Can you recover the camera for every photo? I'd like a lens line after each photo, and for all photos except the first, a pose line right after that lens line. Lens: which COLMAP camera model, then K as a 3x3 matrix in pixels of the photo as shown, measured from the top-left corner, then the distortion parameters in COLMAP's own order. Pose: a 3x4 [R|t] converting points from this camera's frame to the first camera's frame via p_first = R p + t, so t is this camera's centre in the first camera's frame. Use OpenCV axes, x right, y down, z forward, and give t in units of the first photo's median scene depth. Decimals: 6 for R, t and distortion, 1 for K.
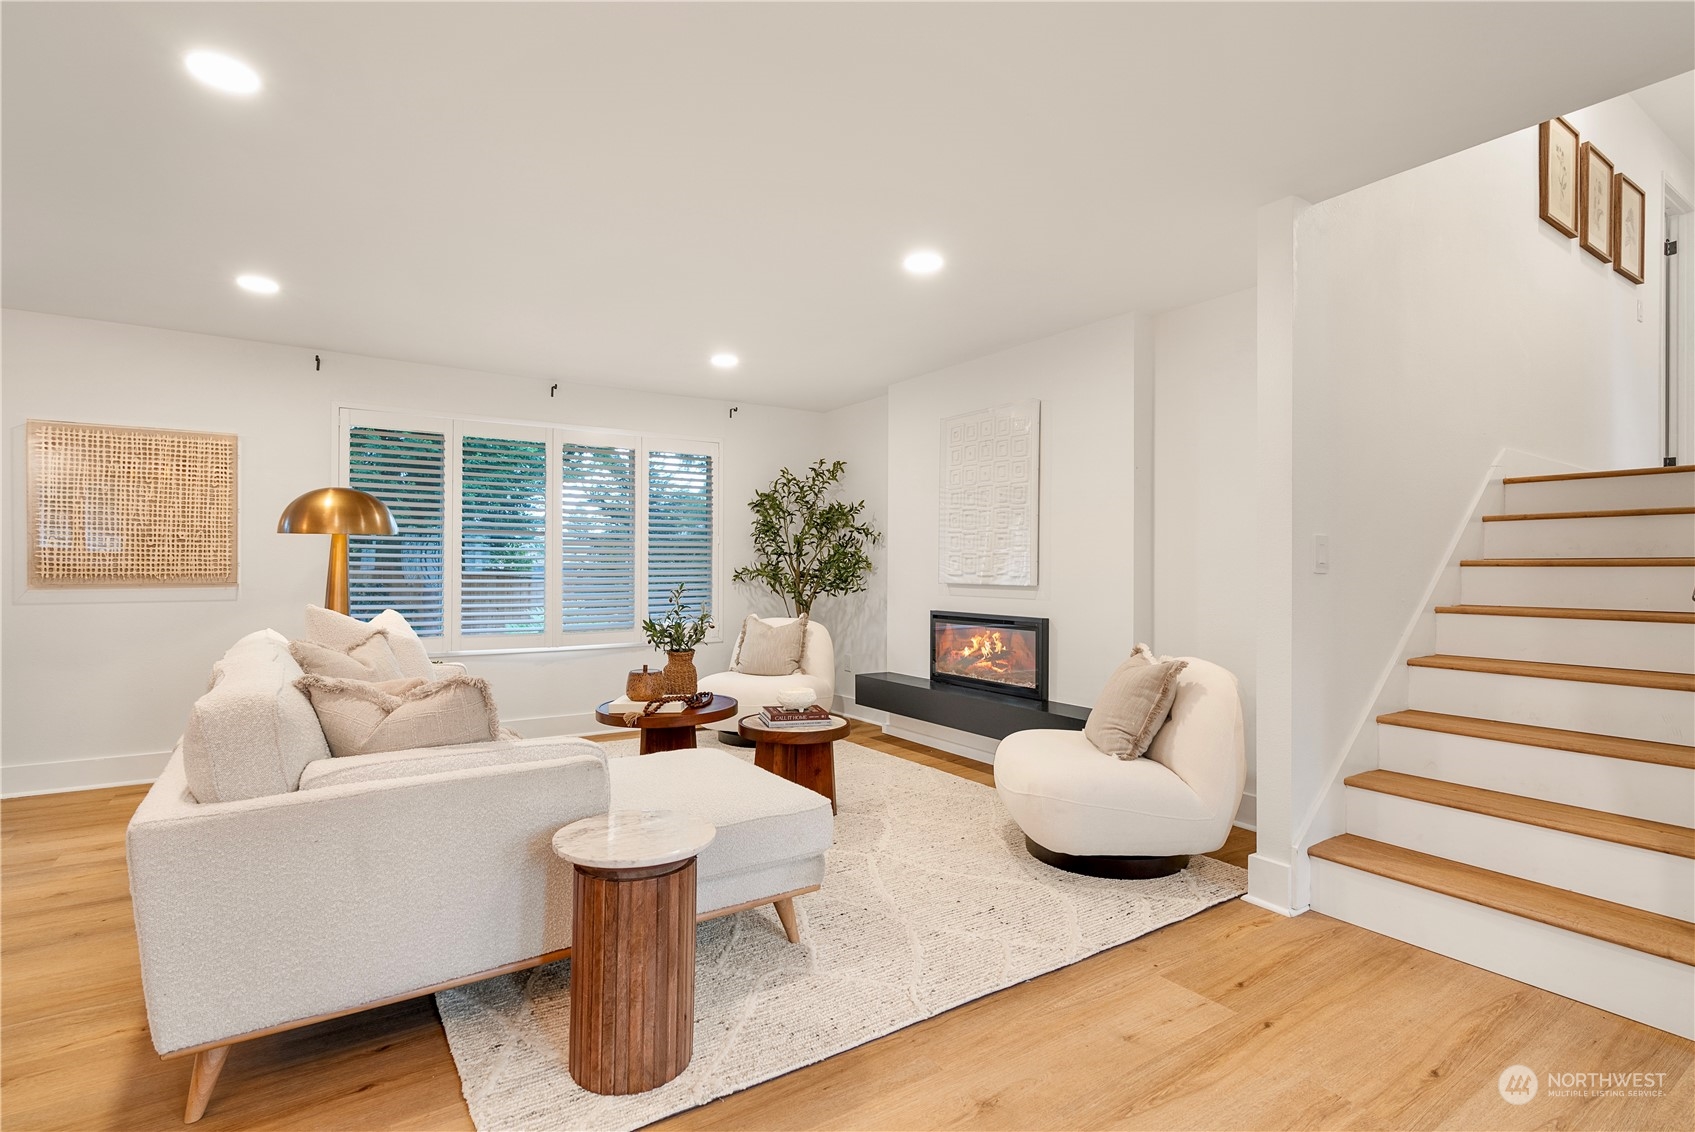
lens RADIAL K [[816.2, 0, 857.3], [0, 816.2, 562.8], [0, 0, 1]] dist [0.003628, 0.000111]
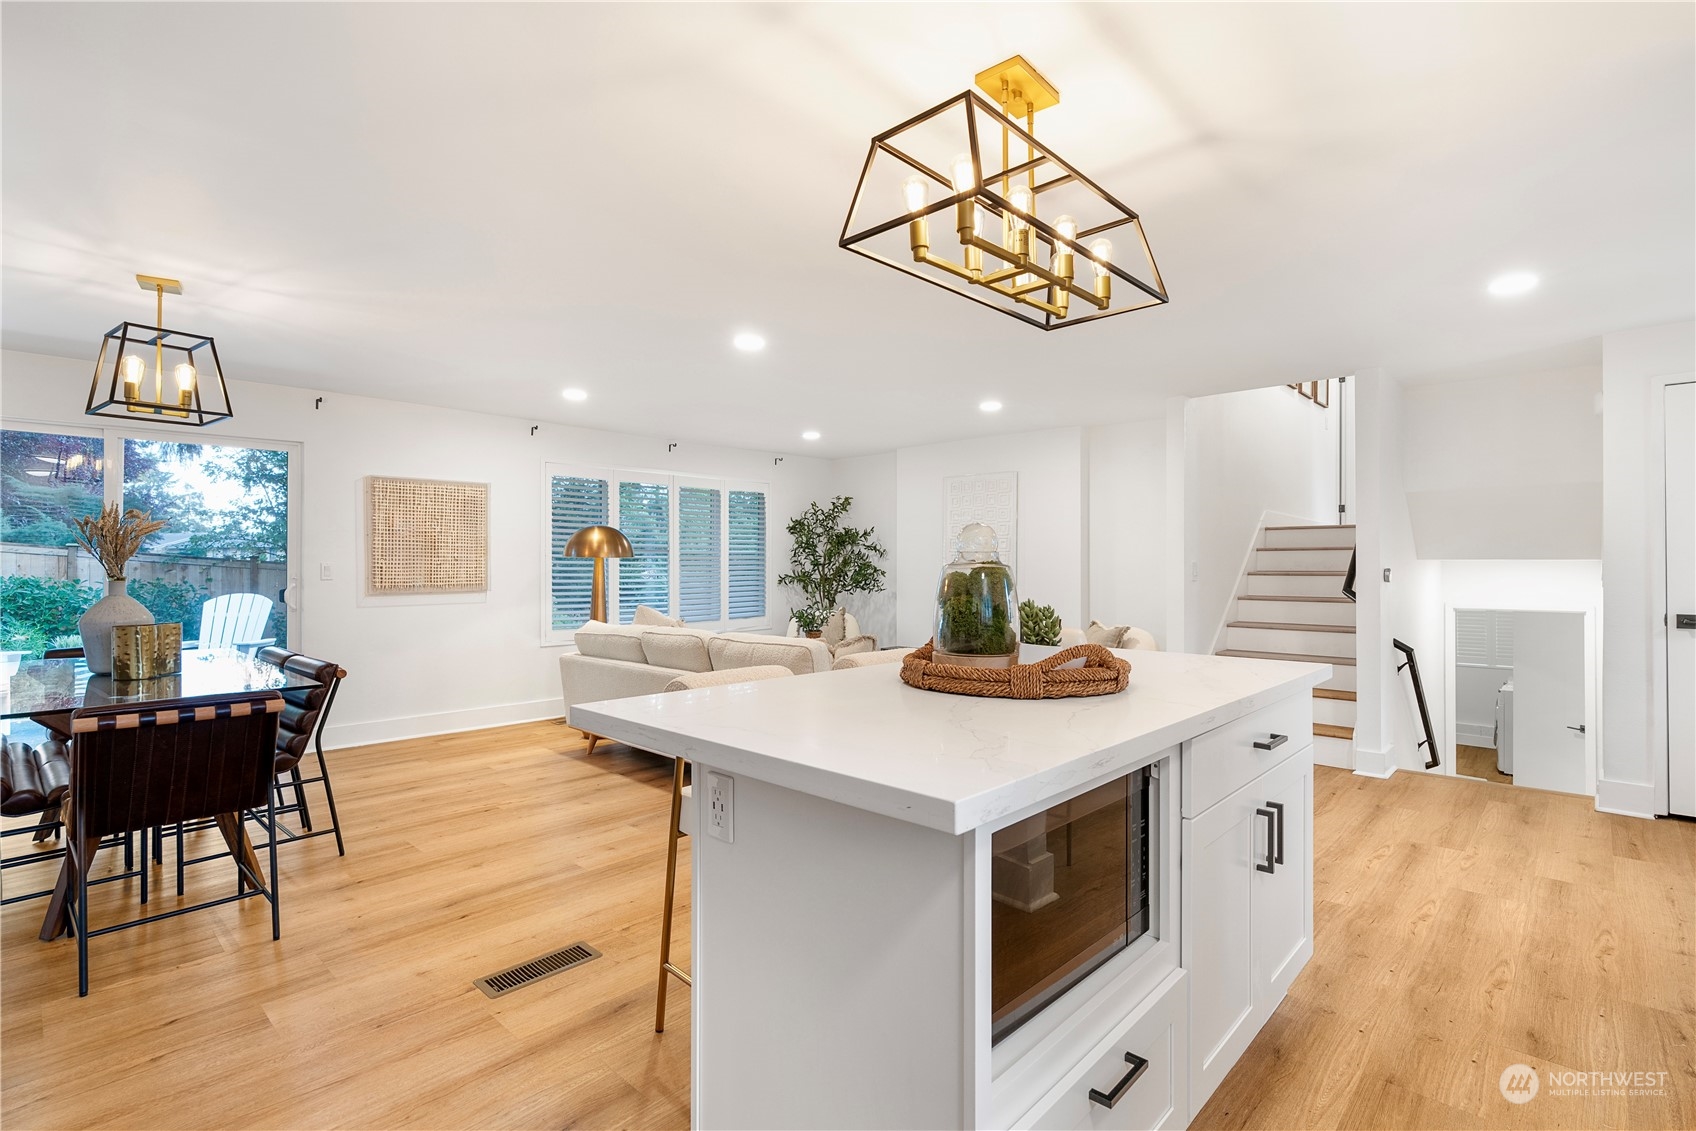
lens RADIAL K [[816.6, 0, 865.3], [0, 816.6, 563.0], [0, 0, 1]] dist [0.003628, 0.000111]
pose [[0.969286, -0.002098, 0.245929, -0.469163], [0.000807, 0.999985, 0.005351, -0.027911], [-0.245937, -0.004988, 0.969273, -0.493911]]
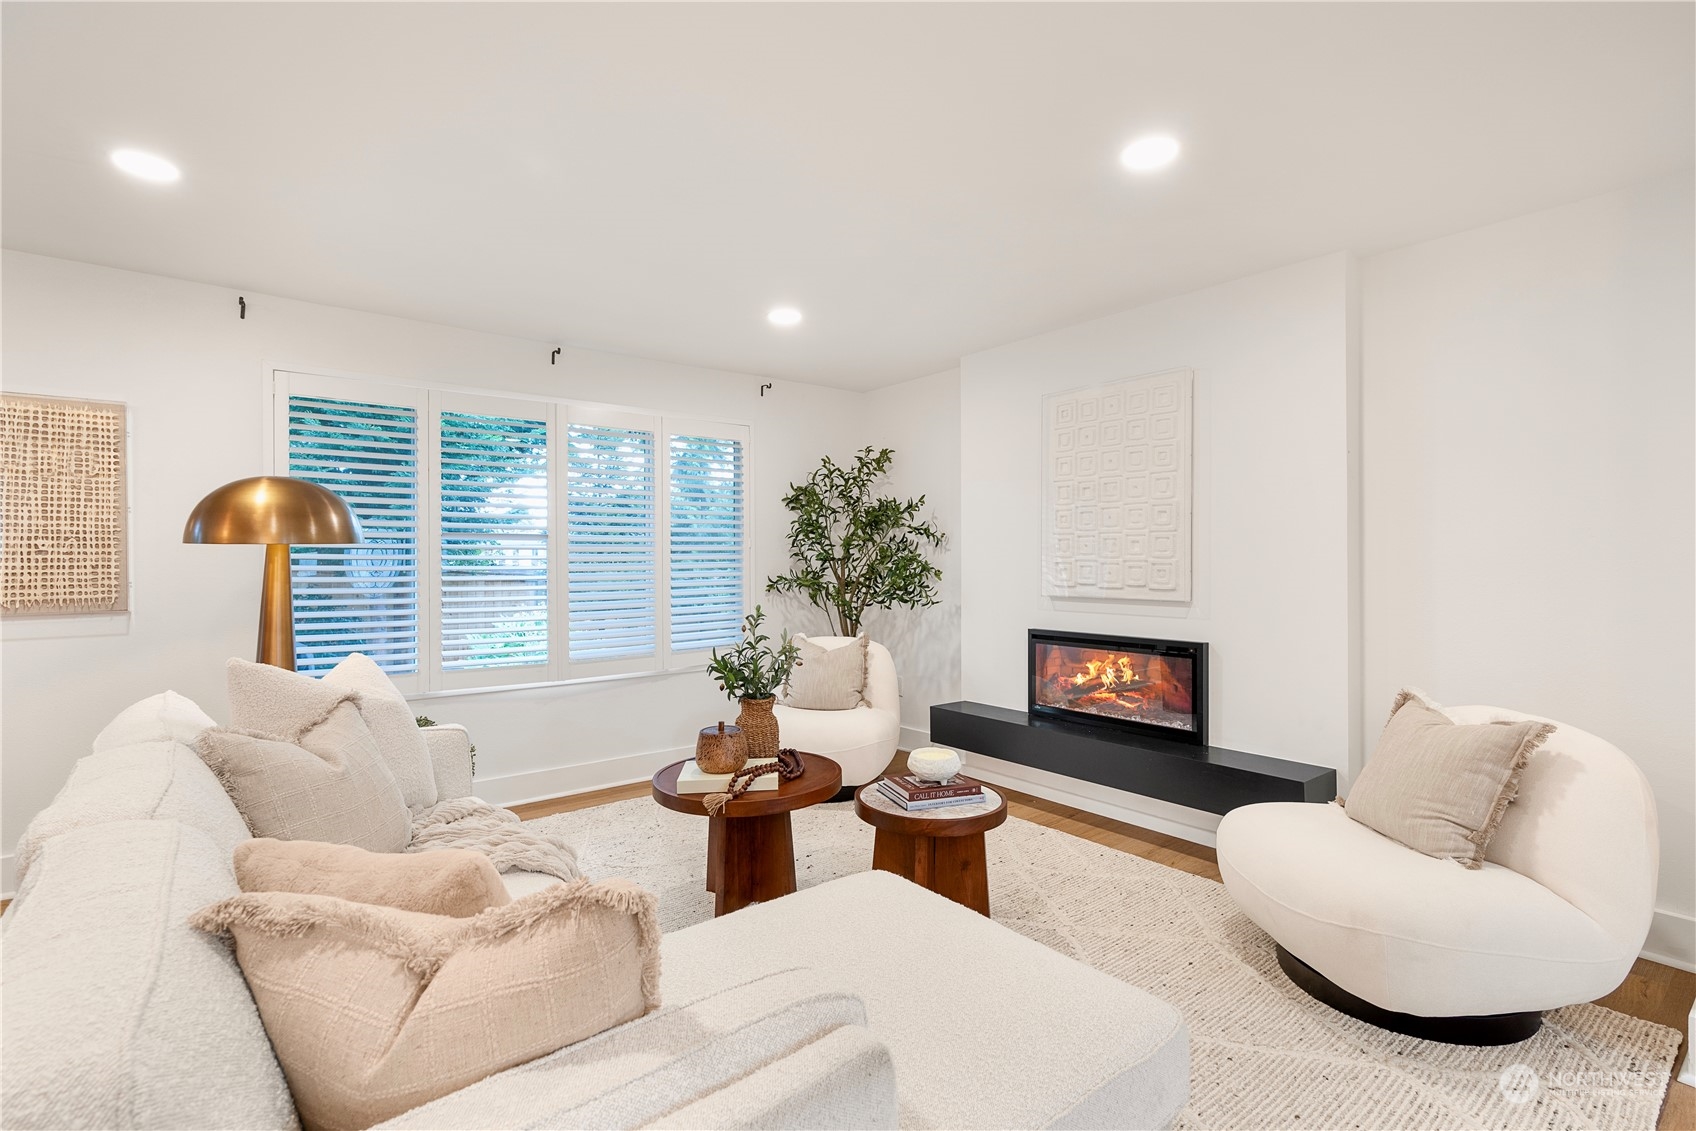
lens RADIAL K [[781.8, 0, 840.8], [0, 781.8, 563.2], [0, 0, 1]] dist [0.004249, -0.000898]
pose [[0.997726, -0.006877, 0.067046, -0.175183], [0.006275, 0.999938, 0.009193, -0.018660], [-0.067105, -0.008752, 0.997708, 0.264207]]
